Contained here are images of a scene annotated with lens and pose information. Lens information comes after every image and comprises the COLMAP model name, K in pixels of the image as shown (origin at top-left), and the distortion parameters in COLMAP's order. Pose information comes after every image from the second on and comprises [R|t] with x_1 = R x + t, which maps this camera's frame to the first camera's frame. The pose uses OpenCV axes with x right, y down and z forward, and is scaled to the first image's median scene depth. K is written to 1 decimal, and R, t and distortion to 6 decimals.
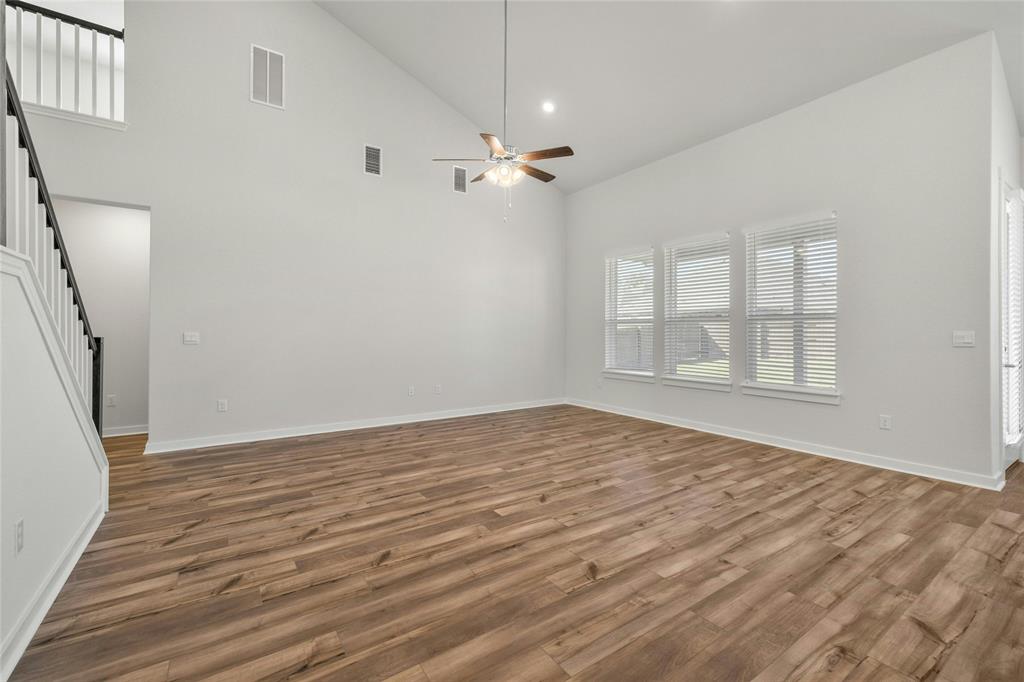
lens RADIAL K [[436.7, 0, 509.0], [0, 436.7, 332.7], [0, 0, 1]] dist [0.000911, 0.000584]
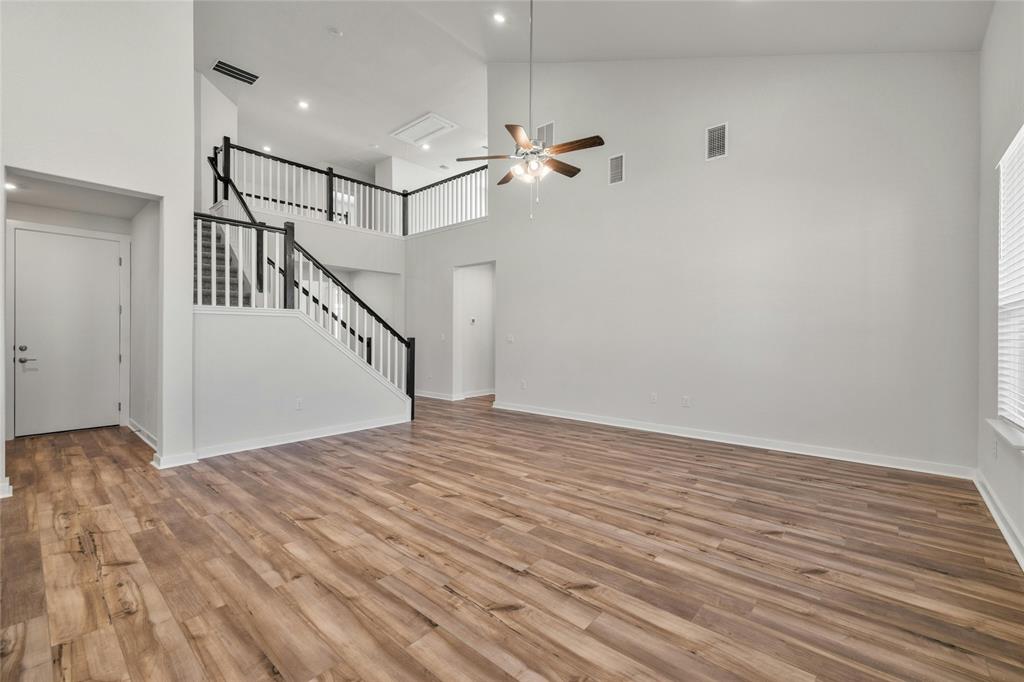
lens RADIAL K [[433.2, 0, 506.4], [0, 433.2, 333.7], [0, 0, 1]] dist [0.003445, -0.000240]
pose [[0.241761, -0.004243, -0.970327, 1.130665], [0.001122, 0.999991, -0.004093, 0.001640], [0.970335, -0.000099, 0.241763, 0.902372]]
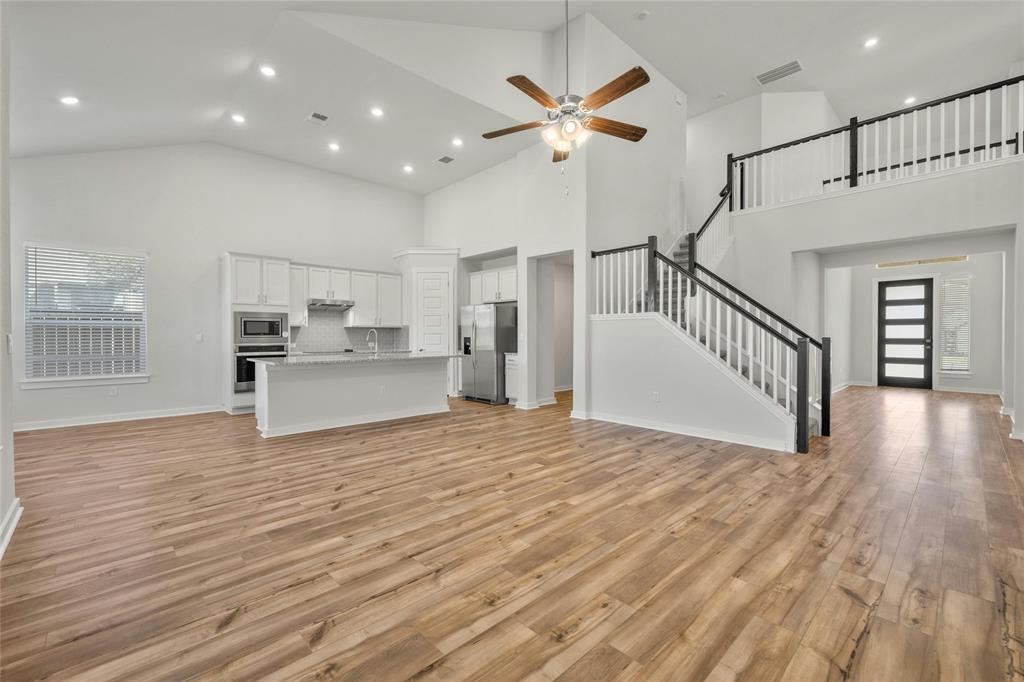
lens RADIAL K [[427.4, 0, 505.9], [0, 427.4, 338.9], [0, 0, 1]] dist [0.001789, -0.000026]
pose [[-0.988006, 0.002659, -0.154395, 0.275728], [0.001545, 0.999972, 0.007336, 0.001314], [0.154411, 0.007009, -0.987982, 2.197096]]
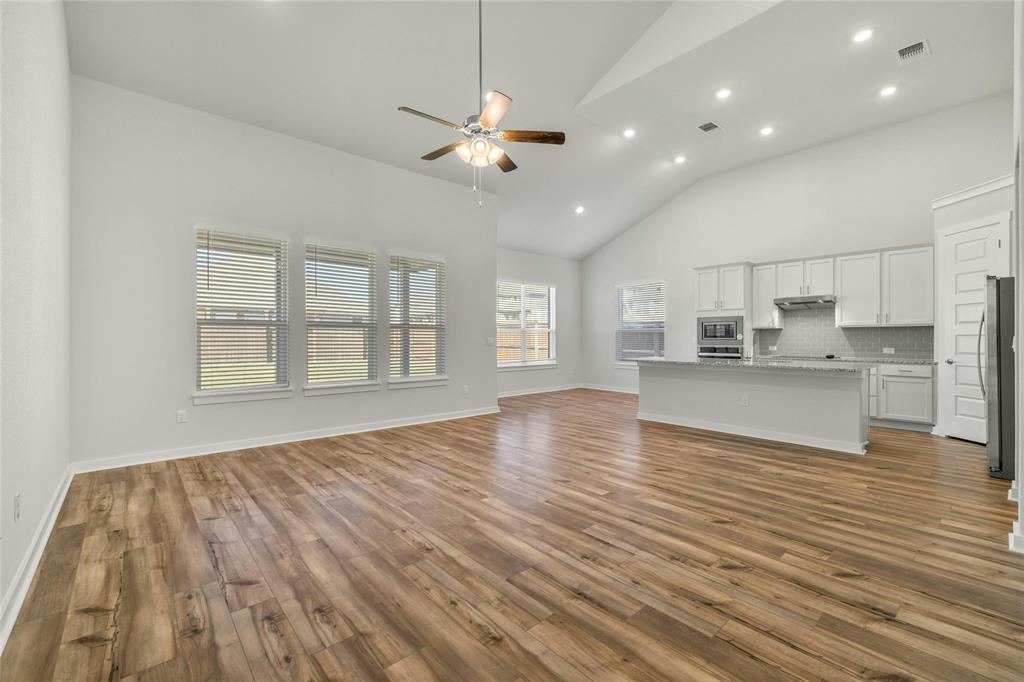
lens RADIAL K [[431.5, 0, 510.6], [0, 431.5, 340.2], [0, 0, 1]] dist [0.000215, -0.000079]
pose [[-0.127585, -0.003949, 0.991820, -1.062367], [-0.001117, 0.999992, 0.003838, 0.002063], [-0.991827, -0.000618, -0.127589, 1.317781]]
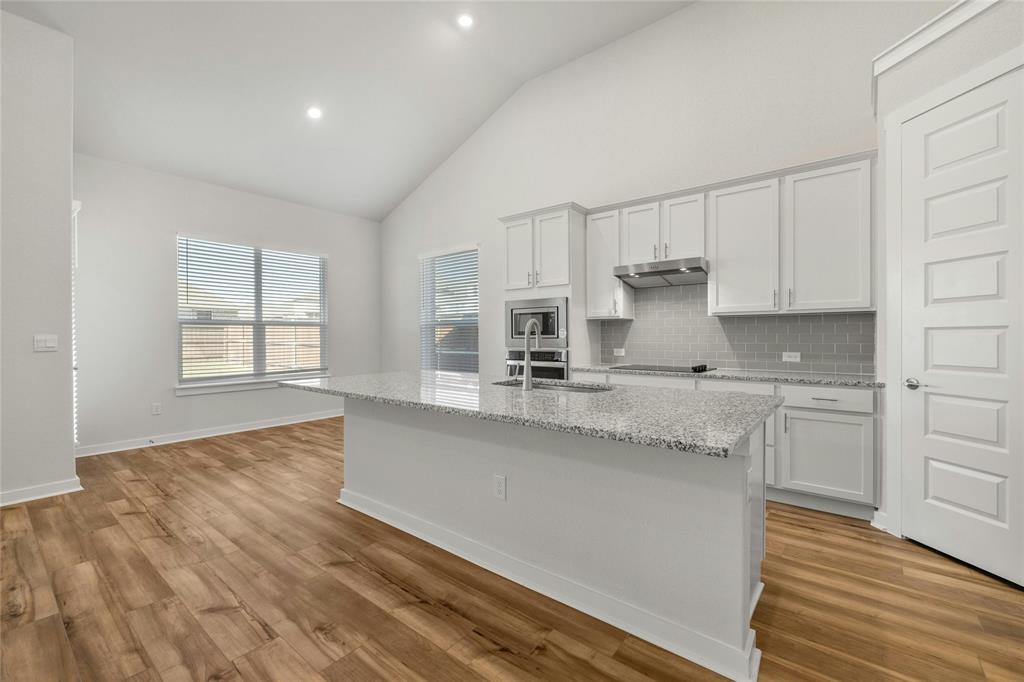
lens RADIAL K [[428.7, 0, 512.0], [0, 428.7, 341.0], [0, 0, 1]] dist [-0.003271, -0.000460]
pose [[-0.297961, -0.010476, 0.954520, -0.153757], [0.001636, 0.999933, 0.011485, 0.000136], [-0.954577, 0.004984, -0.297924, 0.357146]]
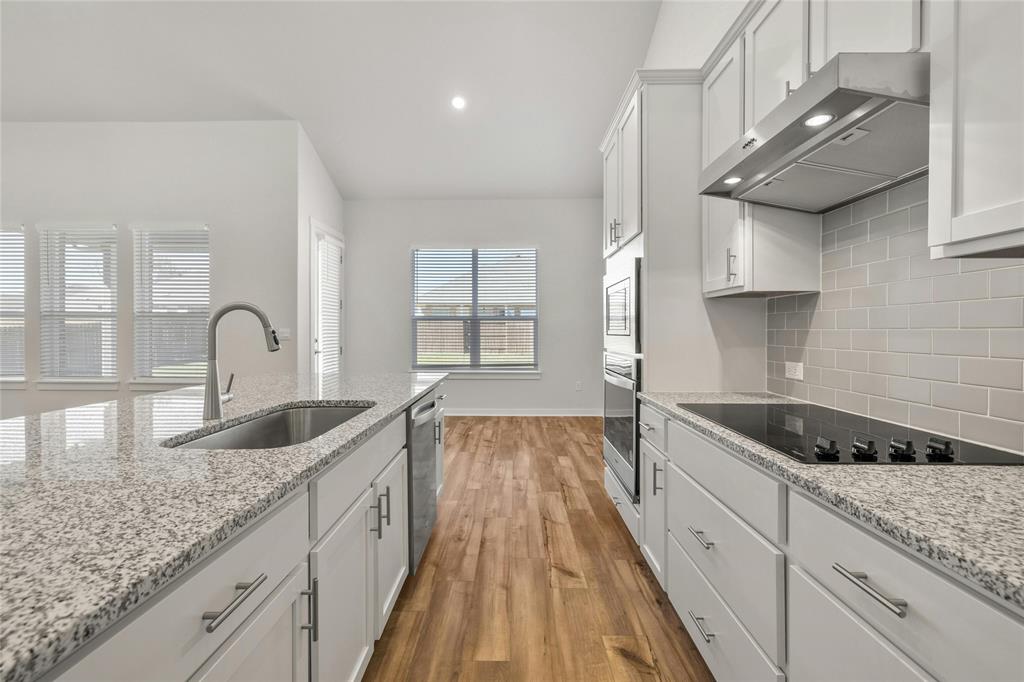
lens RADIAL K [[433.2, 0, 506.4], [0, 433.2, 333.7], [0, 0, 1]] dist [0.003445, -0.000240]
pose [[0.580613, -0.004399, 0.814168, 0.365177], [-0.003605, 0.999962, 0.007973, -0.001236], [-0.814172, -0.007564, 0.580575, -0.434334]]
